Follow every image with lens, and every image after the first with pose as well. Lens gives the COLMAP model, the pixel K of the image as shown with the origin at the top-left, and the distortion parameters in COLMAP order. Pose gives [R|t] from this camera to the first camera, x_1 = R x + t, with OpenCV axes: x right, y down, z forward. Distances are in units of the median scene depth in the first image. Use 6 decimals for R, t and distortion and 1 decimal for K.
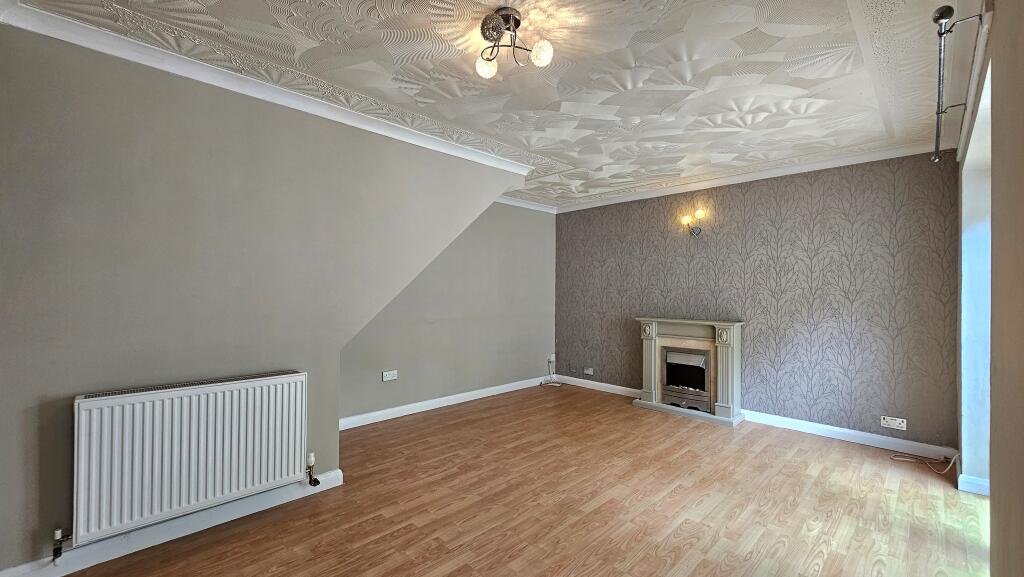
lens RADIAL K [[413.5, 0, 509.4], [0, 413.5, 287.4], [0, 0, 1]] dist [-0.003996, -0.000821]
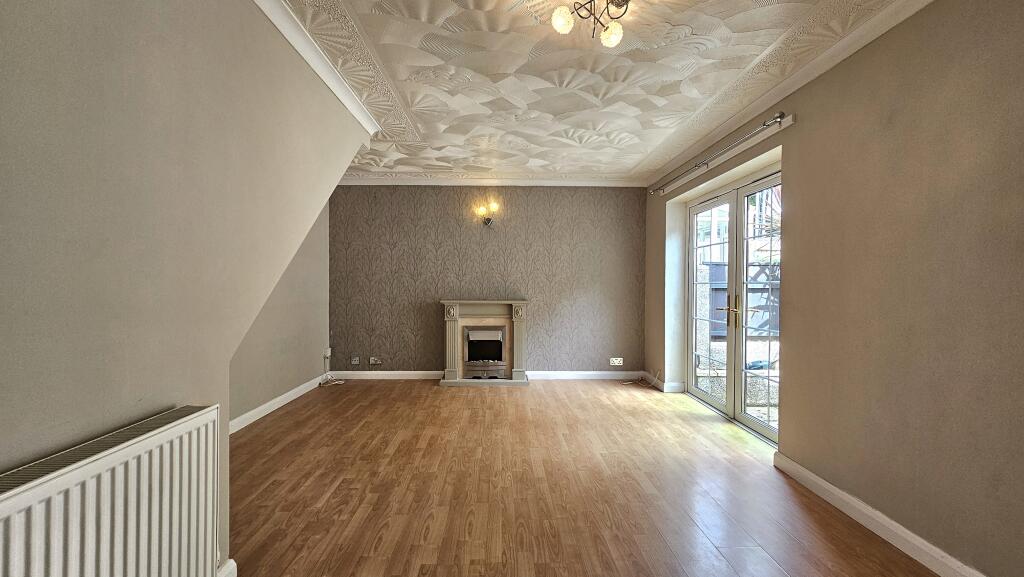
lens RADIAL K [[413.5, 0, 507.4], [0, 413.5, 284.2], [0, 0, 1]] dist [-0.003996, -0.000821]
pose [[0.690291, -0.006031, 0.723507, -0.413495], [-0.004291, 0.999914, 0.012429, 0.024848], [-0.723519, -0.011684, 0.690205, 0.222852]]
